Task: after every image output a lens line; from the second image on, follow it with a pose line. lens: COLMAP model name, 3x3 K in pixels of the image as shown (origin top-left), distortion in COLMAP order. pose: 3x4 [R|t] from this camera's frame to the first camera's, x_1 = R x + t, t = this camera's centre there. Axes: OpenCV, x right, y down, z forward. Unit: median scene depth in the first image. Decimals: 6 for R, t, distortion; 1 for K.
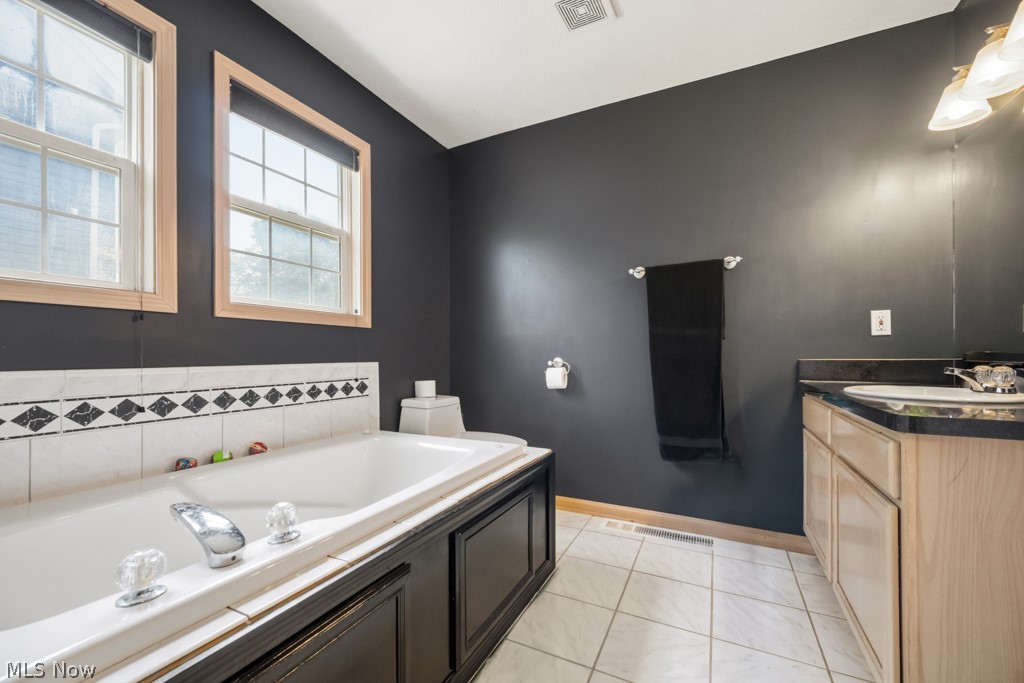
lens RADIAL K [[406.2, 0, 511.4], [0, 406.2, 352.7], [0, 0, 1]] dist [0.001430, -0.002513]
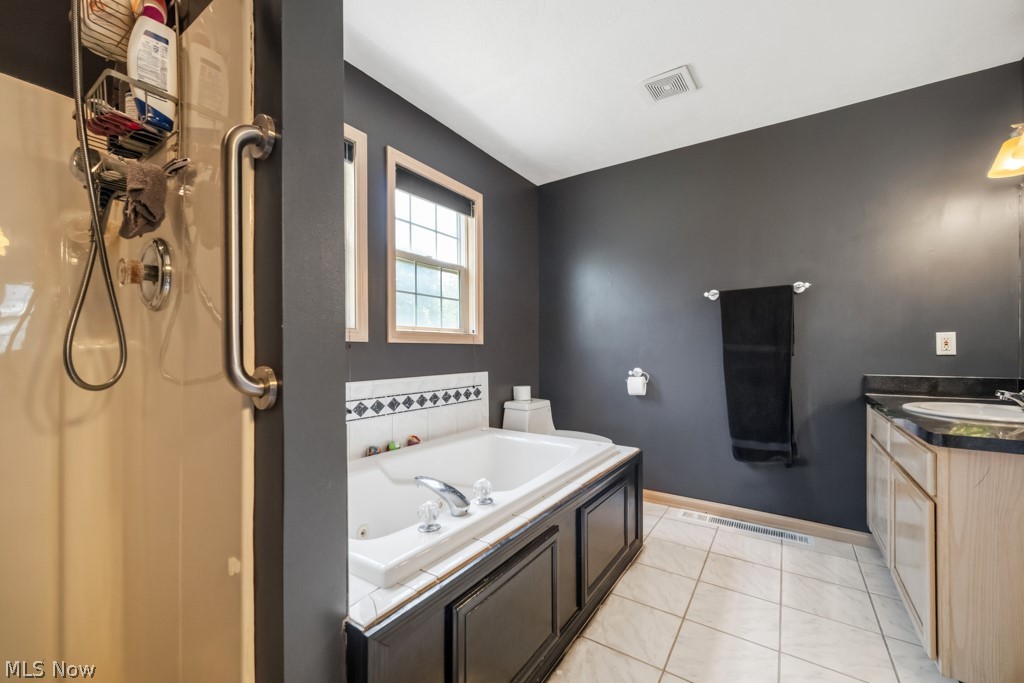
lens RADIAL K [[411.5, 0, 508.6], [0, 411.5, 346.3], [0, 0, 1]] dist [-0.001739, 0.000157]
pose [[0.992116, 0.001603, -0.125315, -0.137471], [-0.001239, 0.999995, 0.002984, -0.070369], [0.125319, -0.002806, 0.992112, -0.269899]]
